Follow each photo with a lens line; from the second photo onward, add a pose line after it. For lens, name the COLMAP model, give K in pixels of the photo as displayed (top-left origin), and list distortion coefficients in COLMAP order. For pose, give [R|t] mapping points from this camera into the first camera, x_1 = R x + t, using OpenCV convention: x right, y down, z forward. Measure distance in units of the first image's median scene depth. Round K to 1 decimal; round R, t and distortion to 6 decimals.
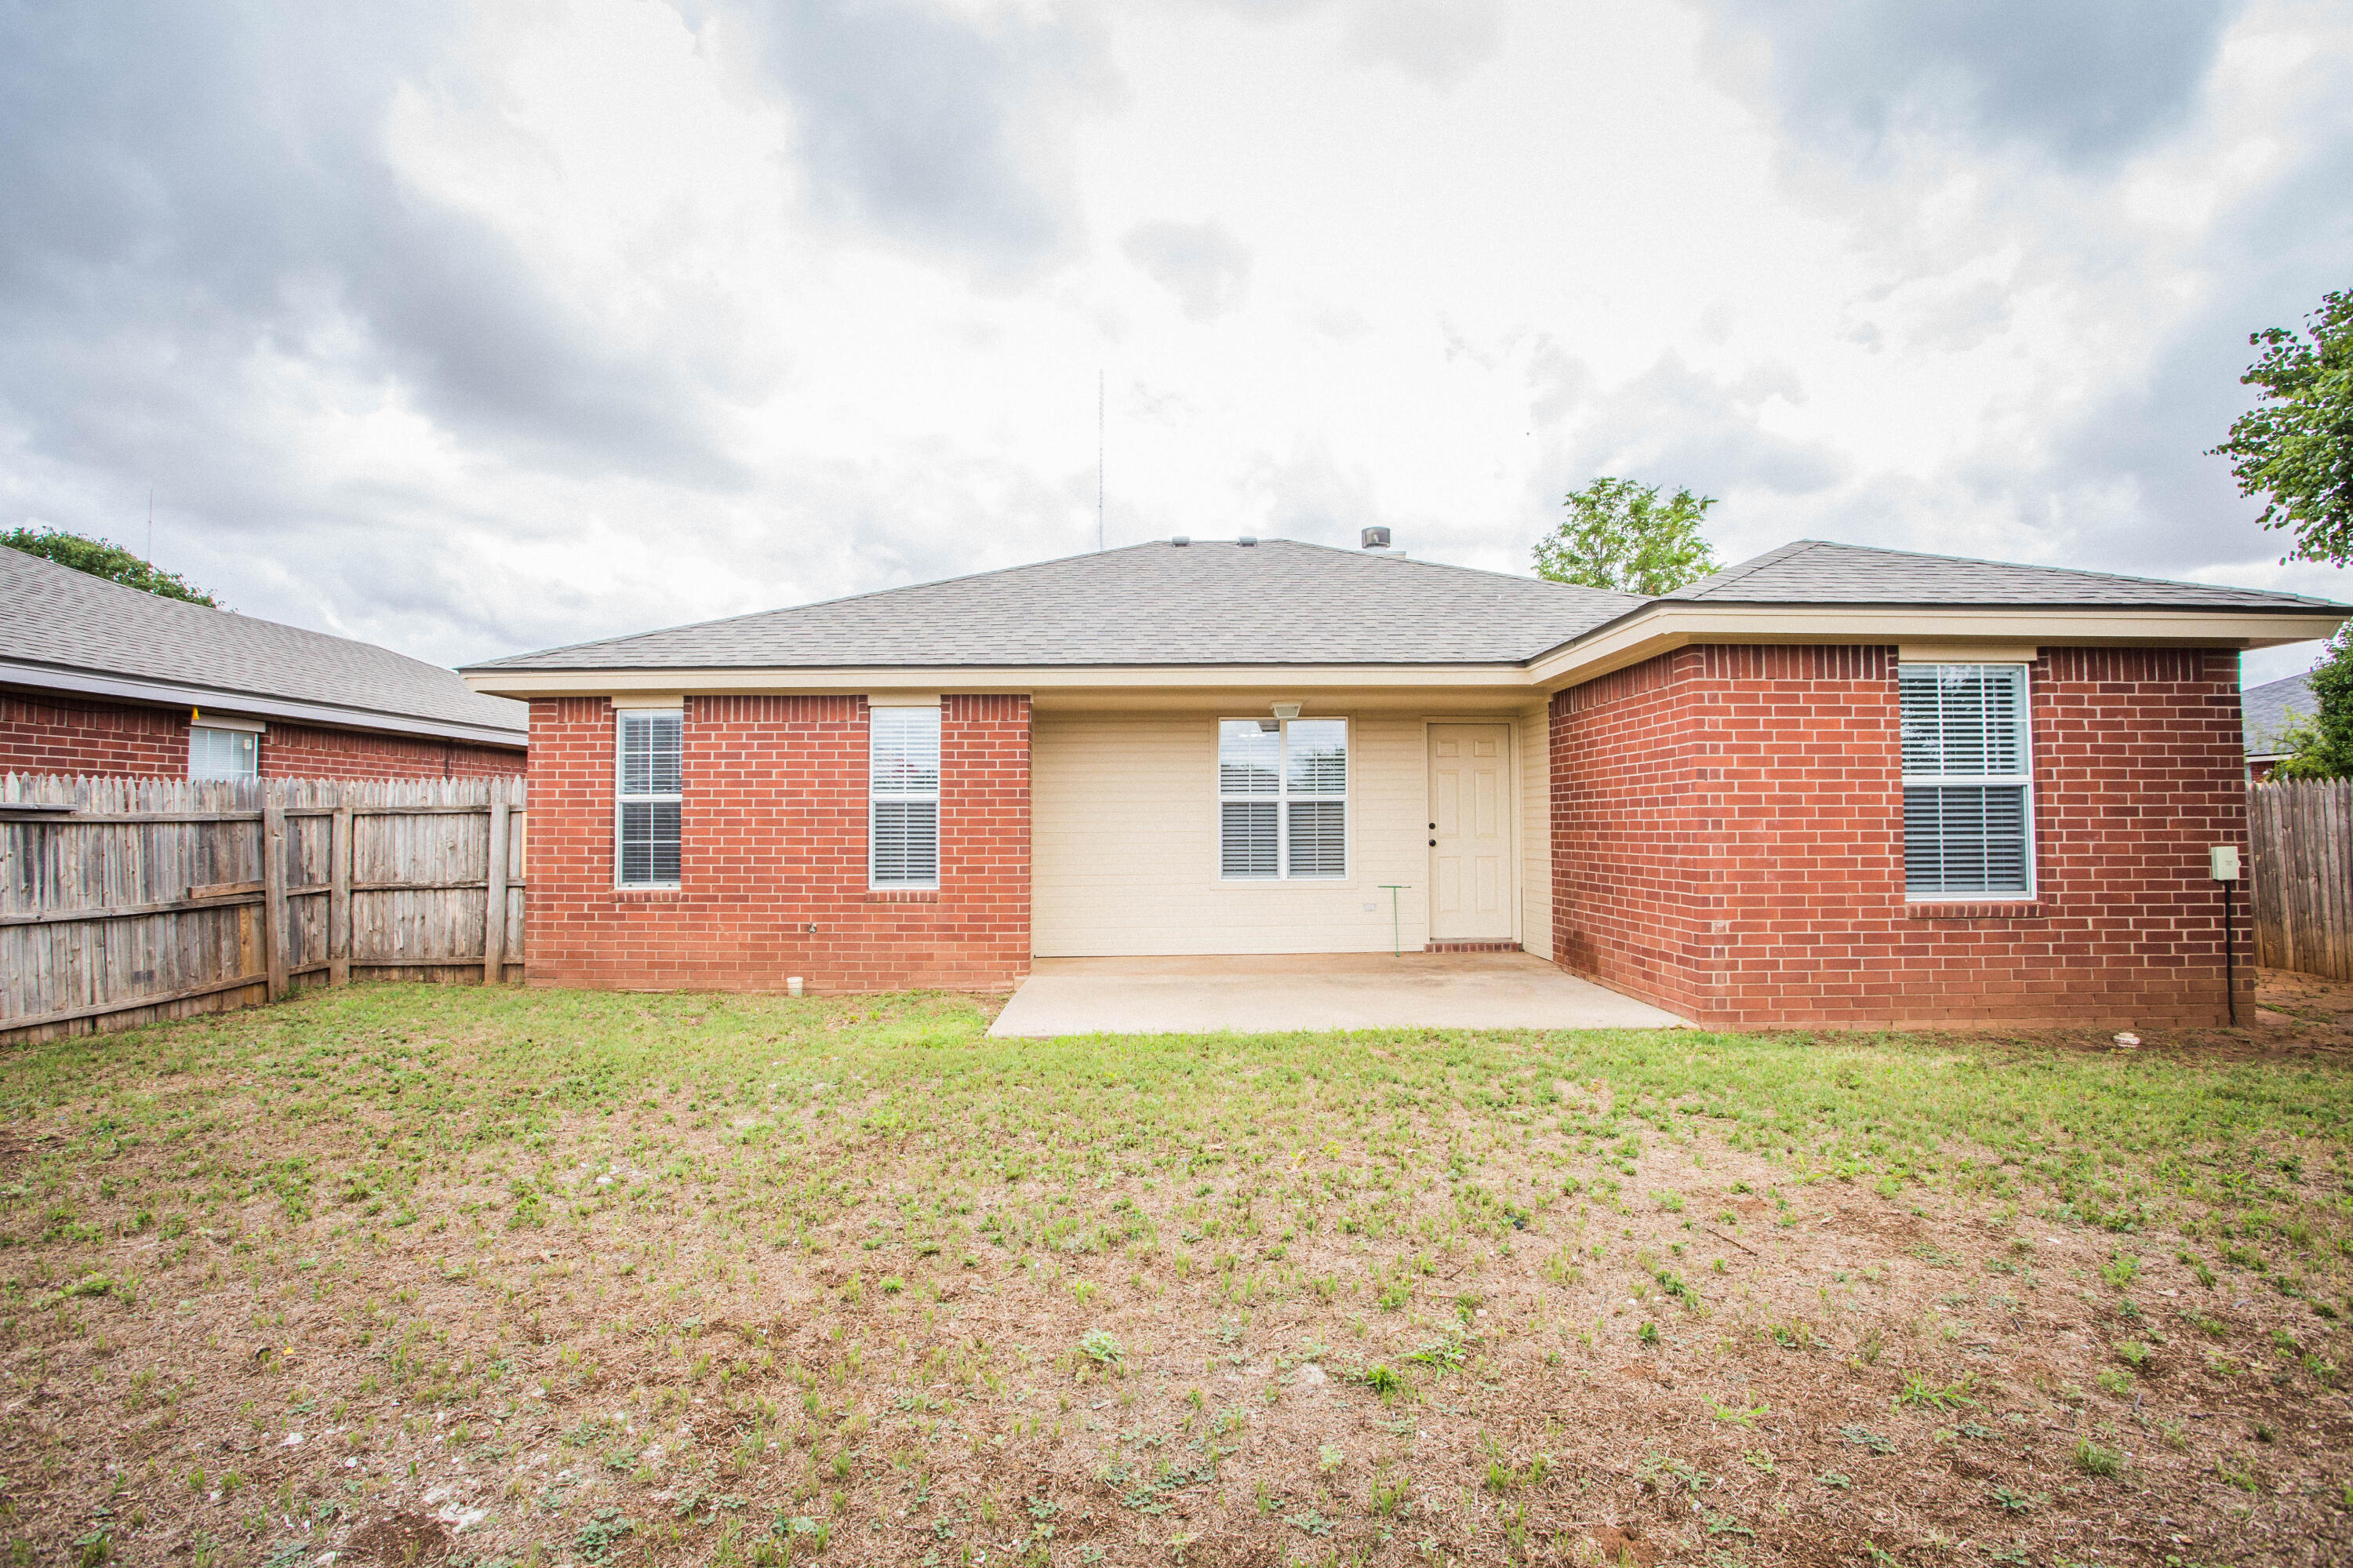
lens RADIAL K [[1145.7, 0, 1174.6], [0, 1145.7, 773.8], [0, 0, 1]] dist [-0.068162, 0.025074]
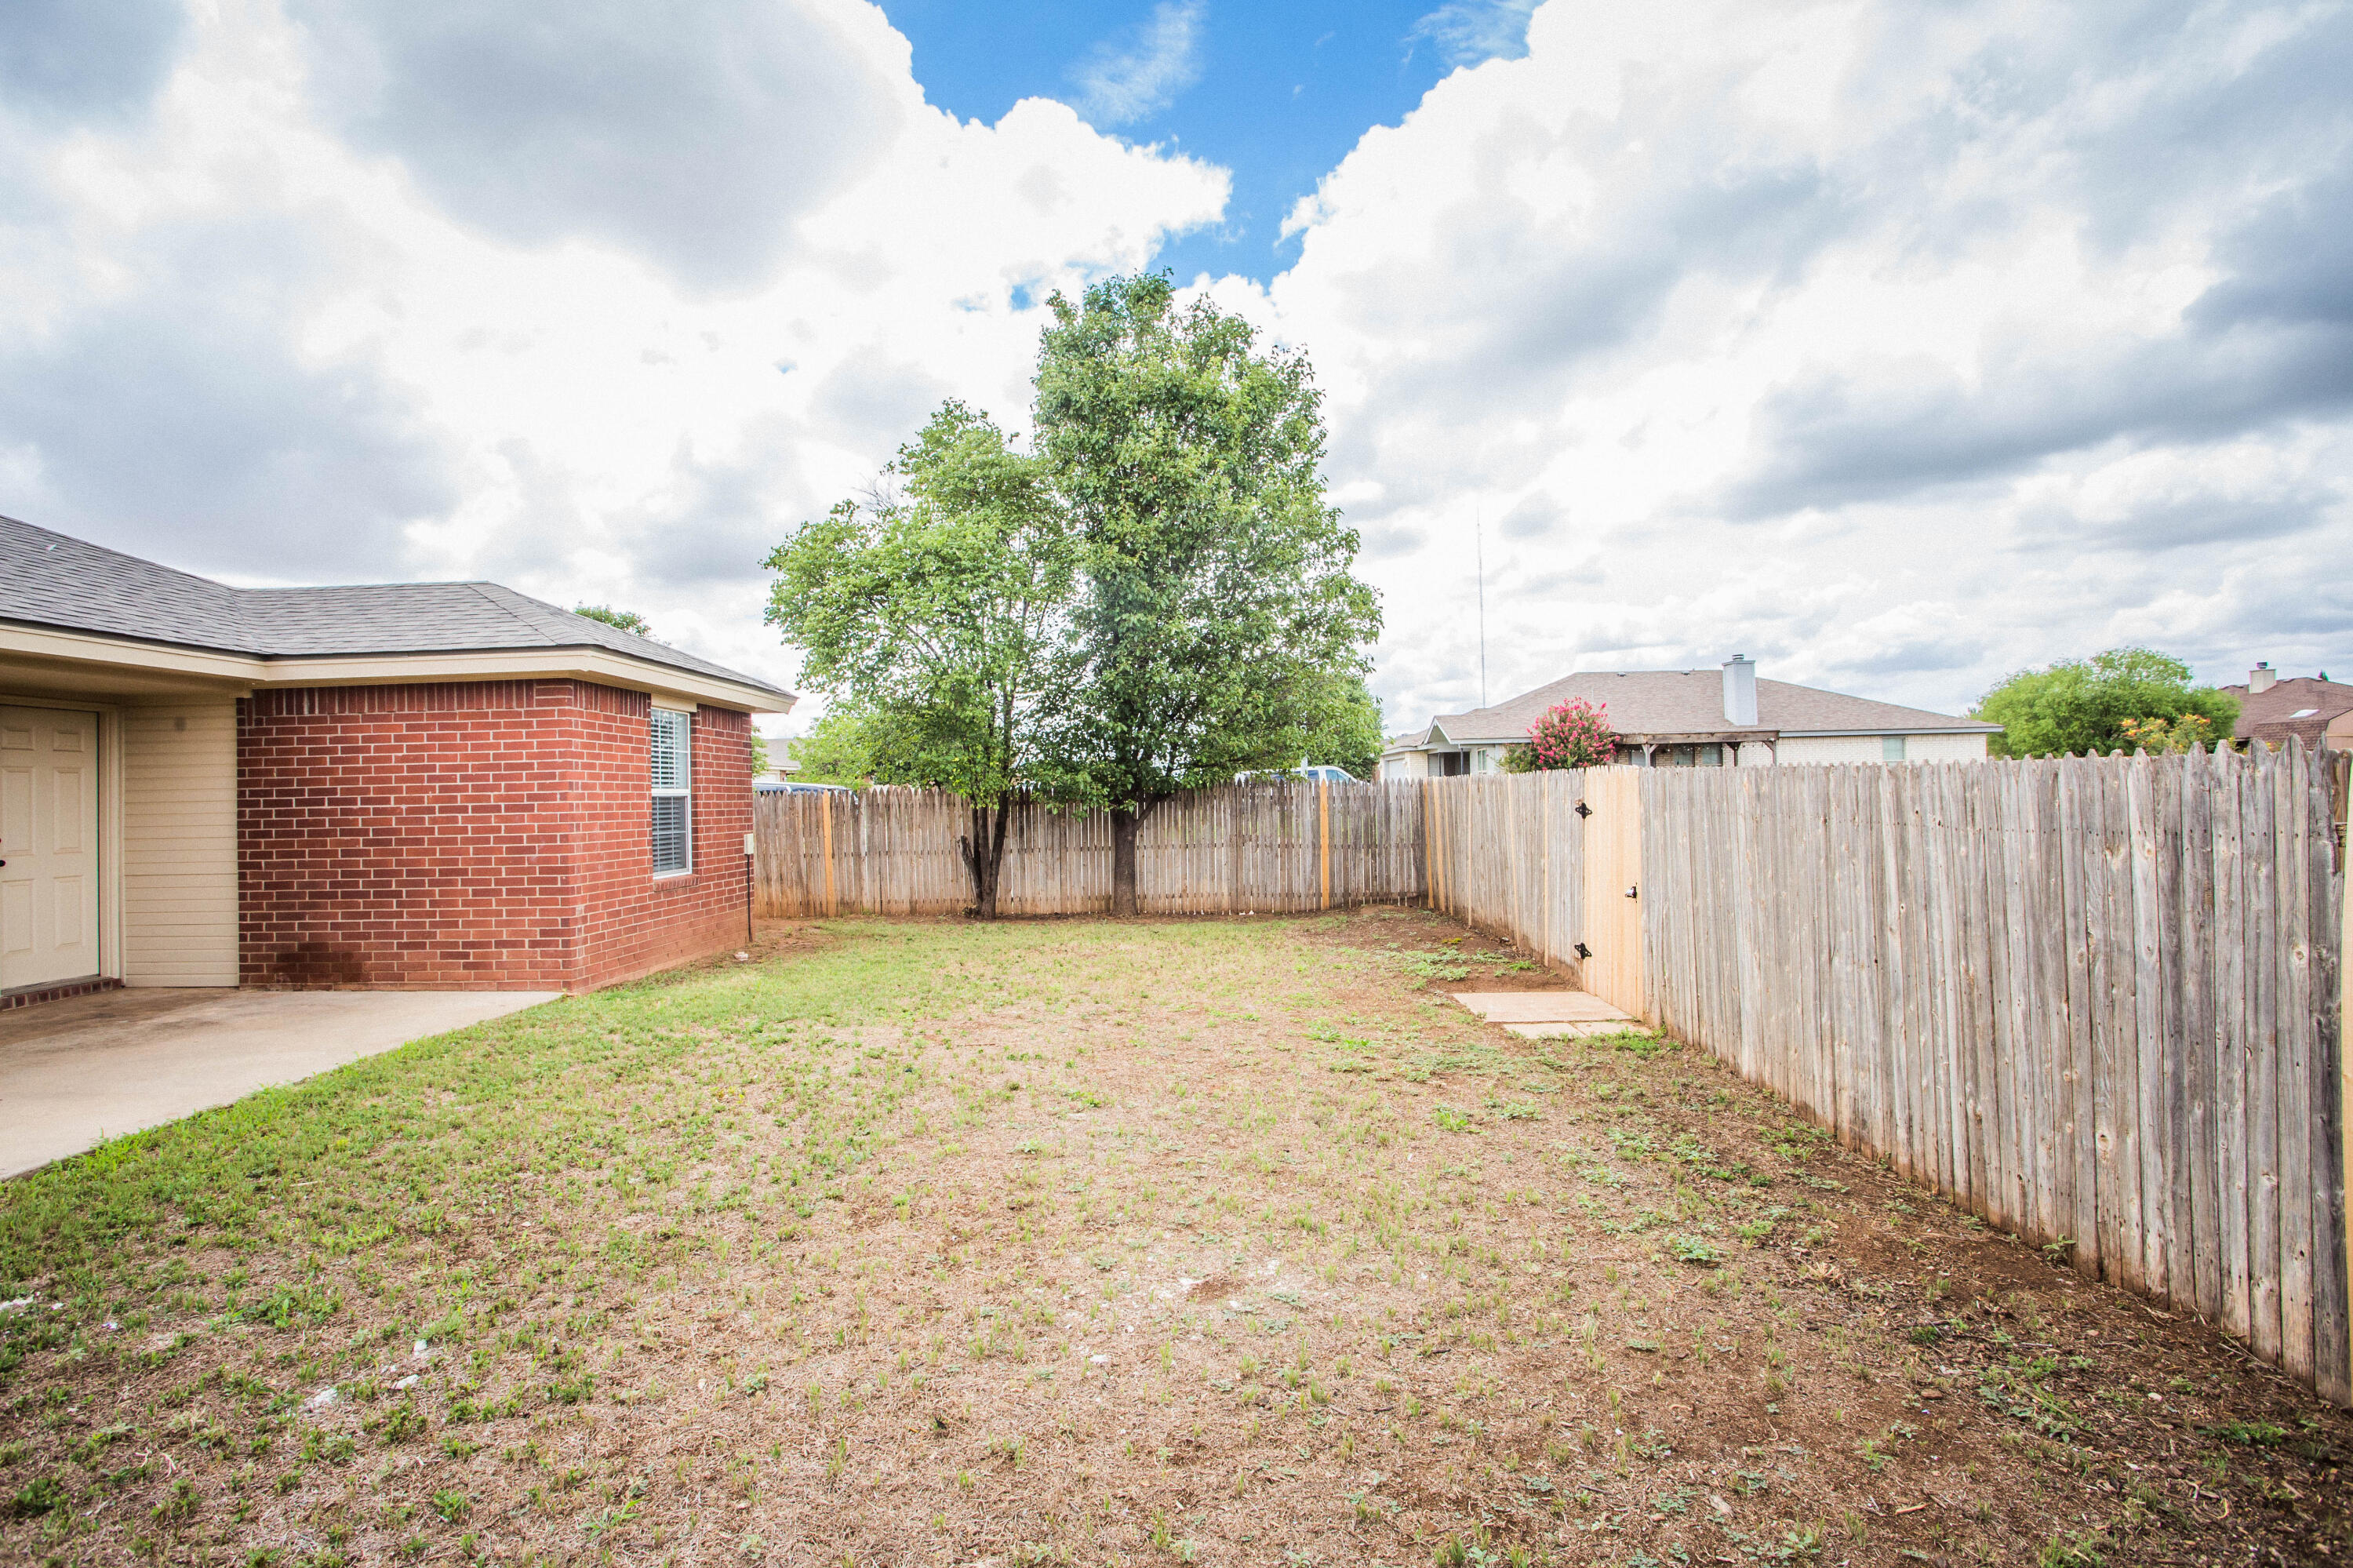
lens RADIAL K [[1096.0, 0, 1176.5], [0, 1096.0, 784.0], [0, 0, 1]] dist [-0.001295, -0.000122]
pose [[0.023378, 0.014007, 0.999629, -0.637596], [-0.023334, 0.999637, -0.013461, -0.001288], [-0.999454, -0.023011, 0.023696, 0.298095]]
